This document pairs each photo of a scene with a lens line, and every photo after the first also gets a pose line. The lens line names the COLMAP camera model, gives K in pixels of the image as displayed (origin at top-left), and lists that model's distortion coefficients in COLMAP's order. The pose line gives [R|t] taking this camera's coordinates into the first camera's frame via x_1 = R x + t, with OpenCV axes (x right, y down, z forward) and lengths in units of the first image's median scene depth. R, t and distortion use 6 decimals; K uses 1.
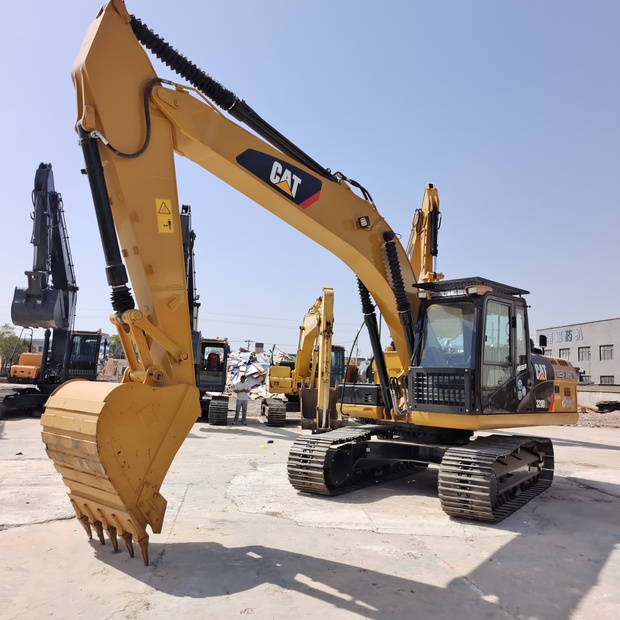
lens RADIAL K [[553.7, 0, 317.4], [0, 553.7, 310.3], [0, 0, 1]] dist [0.044240, 0.010437]
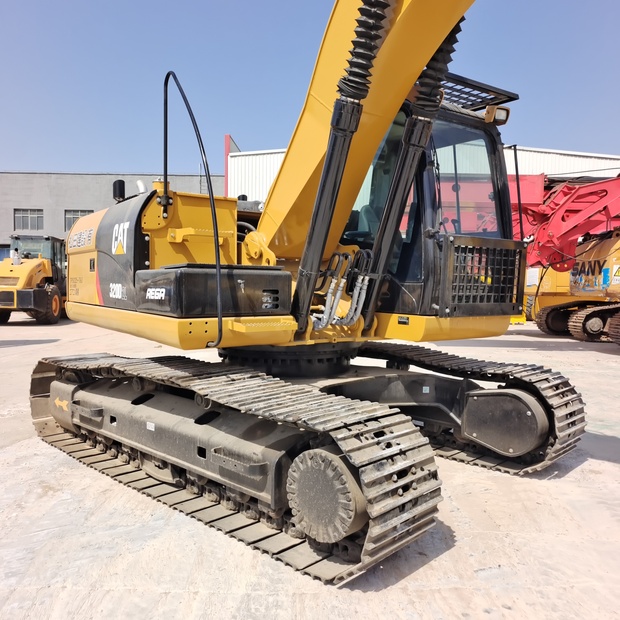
lens RADIAL K [[561.4, 0, 316.9], [0, 561.4, 310.9], [0, 0, 1]] dist [0.031356, 0.003260]
pose [[0.199554, -0.079637, 0.976645, -0.356833], [-0.133897, 0.985127, 0.107687, 0.126441], [-0.970695, -0.152260, 0.185923, 0.968965]]
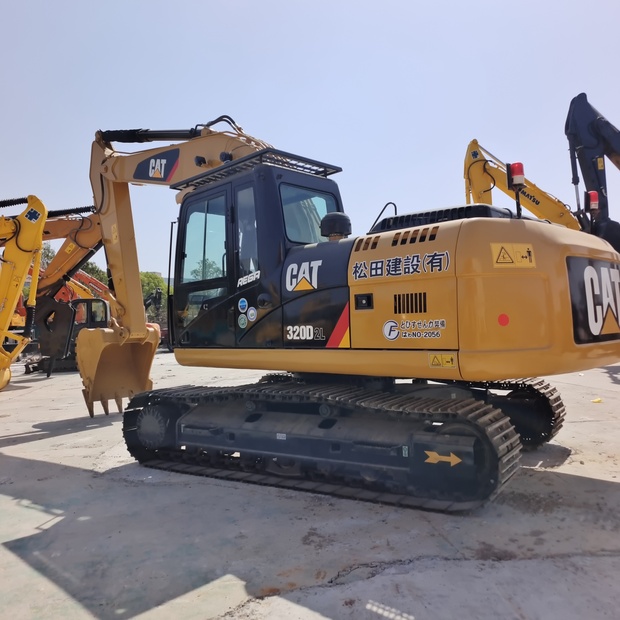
lens RADIAL K [[559.6, 0, 315.8], [0, 559.6, 309.6], [0, 0, 1]] dist [0.032599, 0.007252]
pose [[0.004906, -0.072644, -0.997346, 1.008306], [0.151696, 0.985869, -0.071061, 0.196823], [0.988415, -0.150945, 0.015857, 1.061954]]
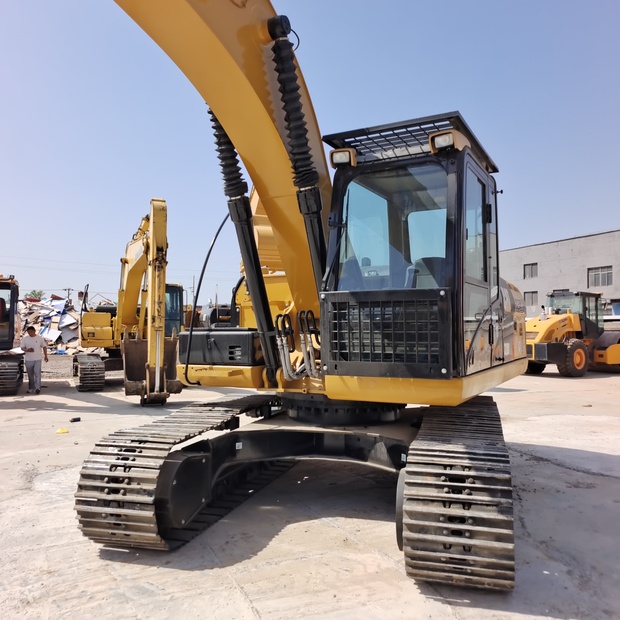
lens RADIAL K [[556.7, 0, 311.7], [0, 556.7, 309.3], [0, 0, 1]] dist [0.046458, 0.004370]
pose [[0.960402, -0.026097, 0.277393, 0.010718], [0.000100, 0.995636, 0.093321, 0.066214], [-0.278617, -0.089598, 0.956214, 0.479879]]
